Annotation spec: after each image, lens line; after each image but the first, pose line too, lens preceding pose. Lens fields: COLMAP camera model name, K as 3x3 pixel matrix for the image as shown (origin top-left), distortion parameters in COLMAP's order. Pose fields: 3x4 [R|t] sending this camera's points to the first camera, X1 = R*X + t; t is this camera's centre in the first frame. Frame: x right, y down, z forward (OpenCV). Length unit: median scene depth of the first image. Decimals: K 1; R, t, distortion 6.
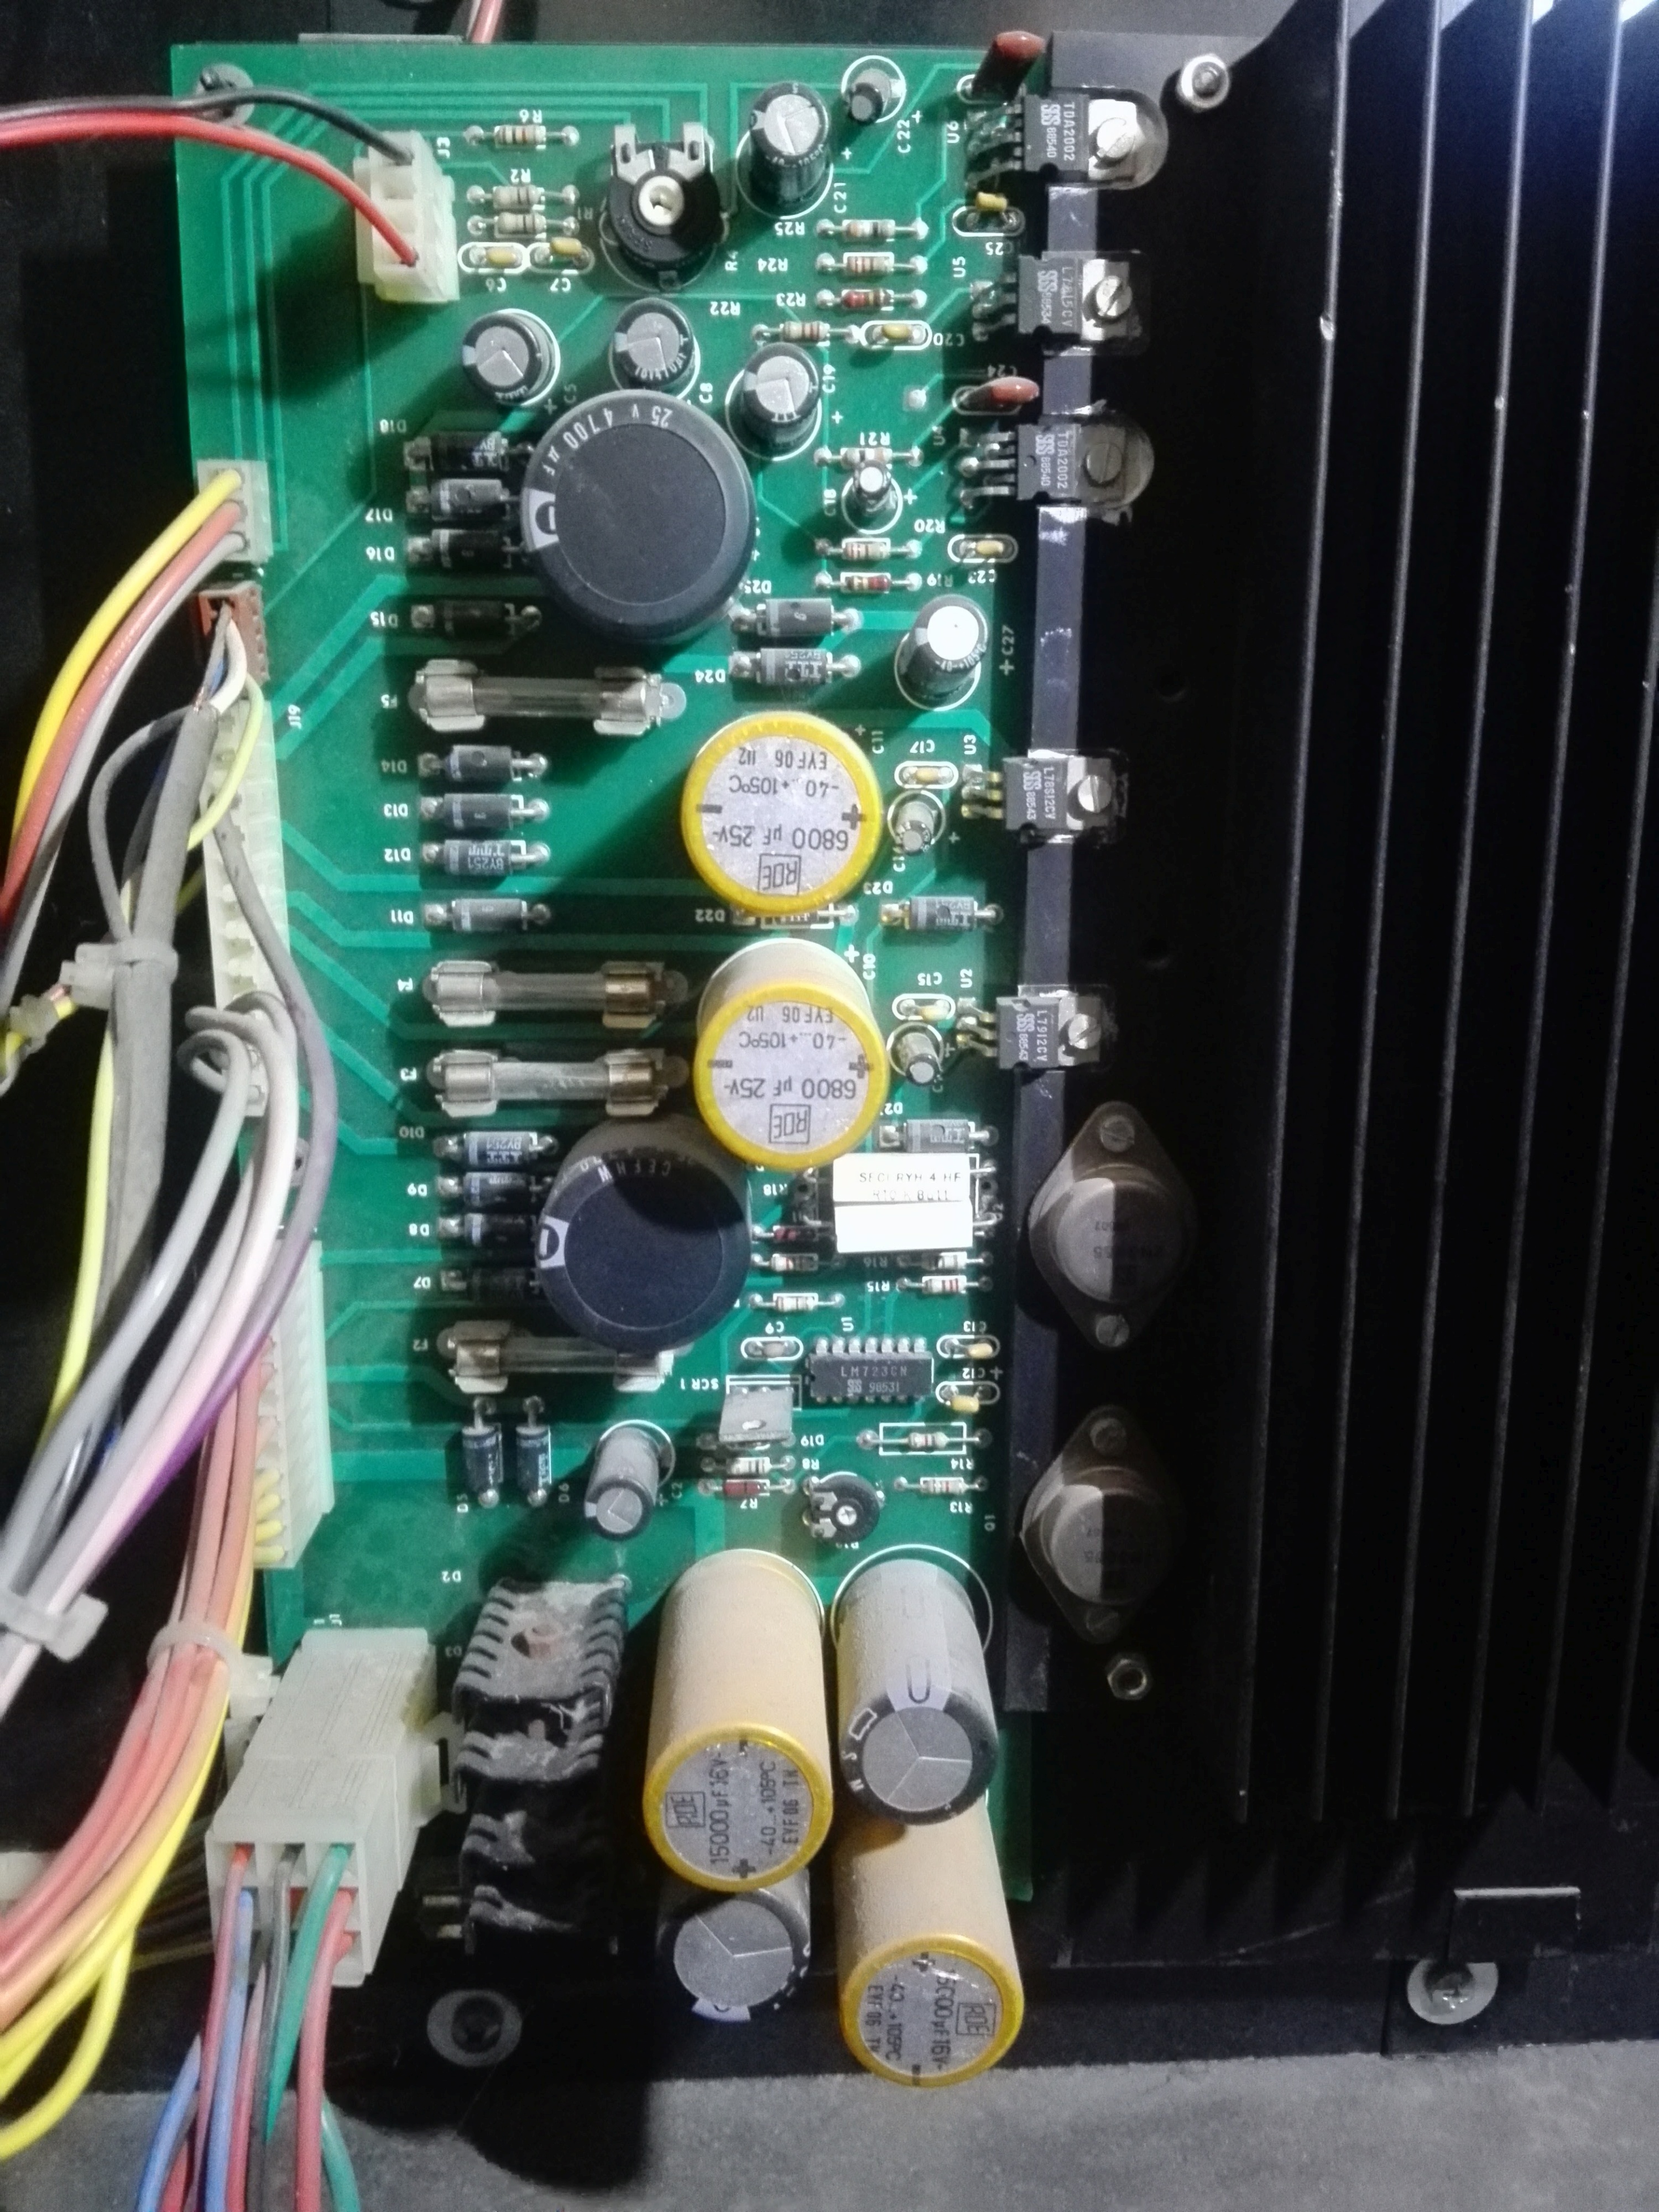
lens RADIAL K [[1786.5, 0, 823.9], [0, 1786.5, 1102.6], [0, 0, 1]] dist [0.055532, -0.139152]
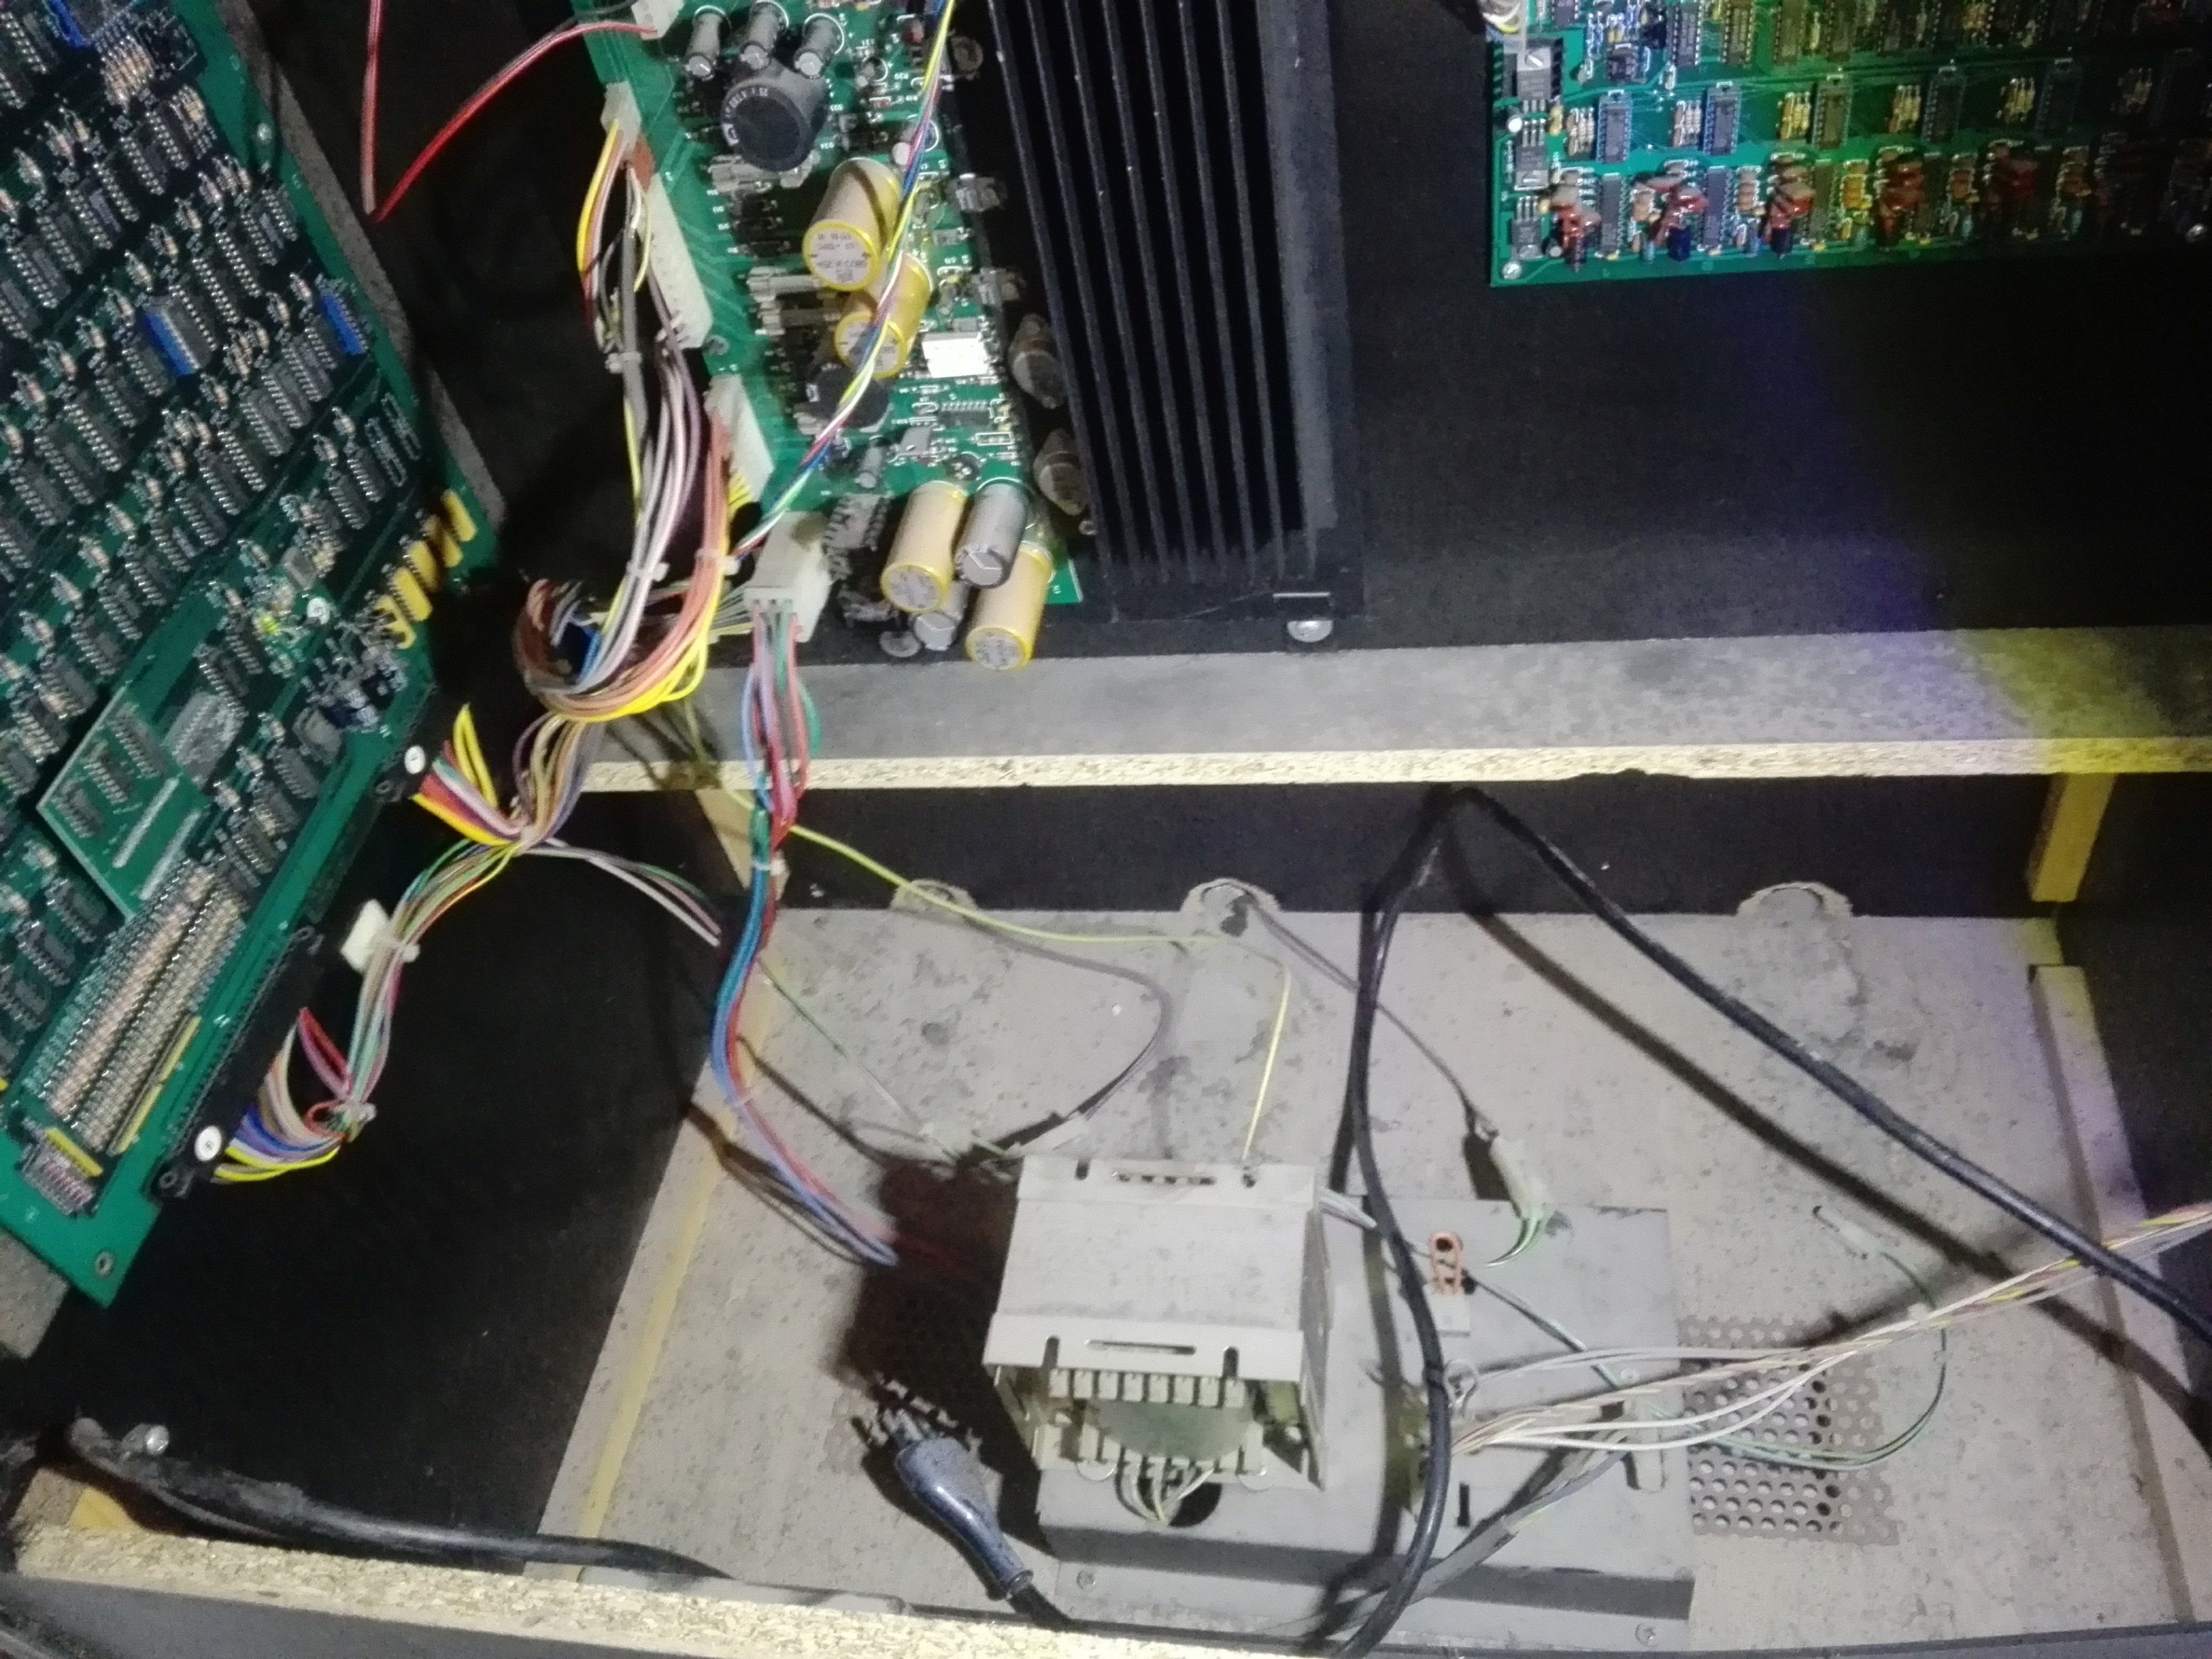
lens RADIAL K [[1786.5, 0, 1122.7], [0, 1786.5, 820.0], [0, 0, 1]] dist [0.055532, -0.139152]
pose [[0.966031, 0.027834, -0.256921, 0.933015], [0.128329, 0.811272, 0.570412, -0.814641], [0.224310, -0.584006, 0.780142, -1.243065]]
